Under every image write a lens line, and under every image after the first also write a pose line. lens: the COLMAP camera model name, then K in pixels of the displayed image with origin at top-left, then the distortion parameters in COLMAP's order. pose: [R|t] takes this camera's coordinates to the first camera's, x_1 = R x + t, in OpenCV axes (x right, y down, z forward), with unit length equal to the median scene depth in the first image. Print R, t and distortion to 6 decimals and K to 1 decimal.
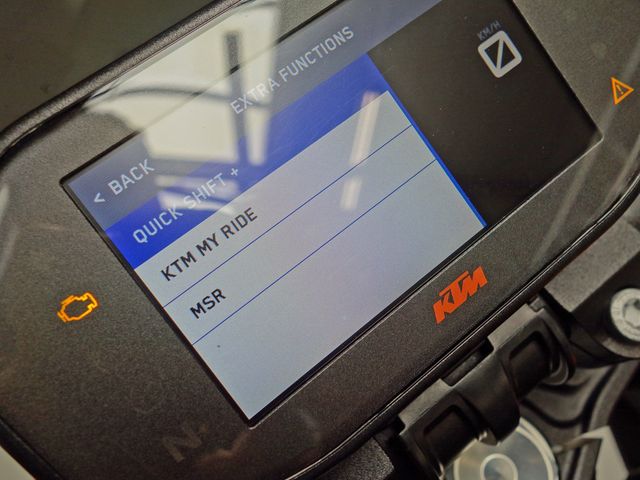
lens RADIAL K [[566.3, 0, 320.0], [0, 566.3, 240.0], [0, 0, 1]] dist [-0.000009, 0.000494]
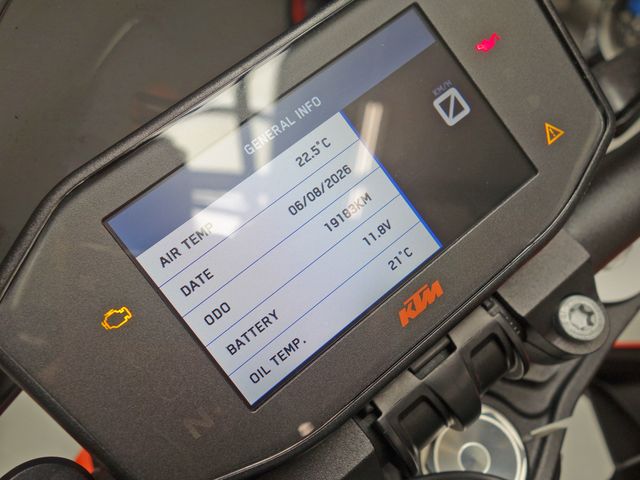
lens RADIAL K [[566.3, 0, 320.0], [0, 566.3, 240.0], [0, 0, 1]] dist [-0.000009, 0.000494]
pose [[0.999862, -0.015276, -0.006536, 0.034639], [0.015195, 0.999808, -0.012380, -0.027689], [0.006723, 0.012279, 0.999902, -0.220046]]
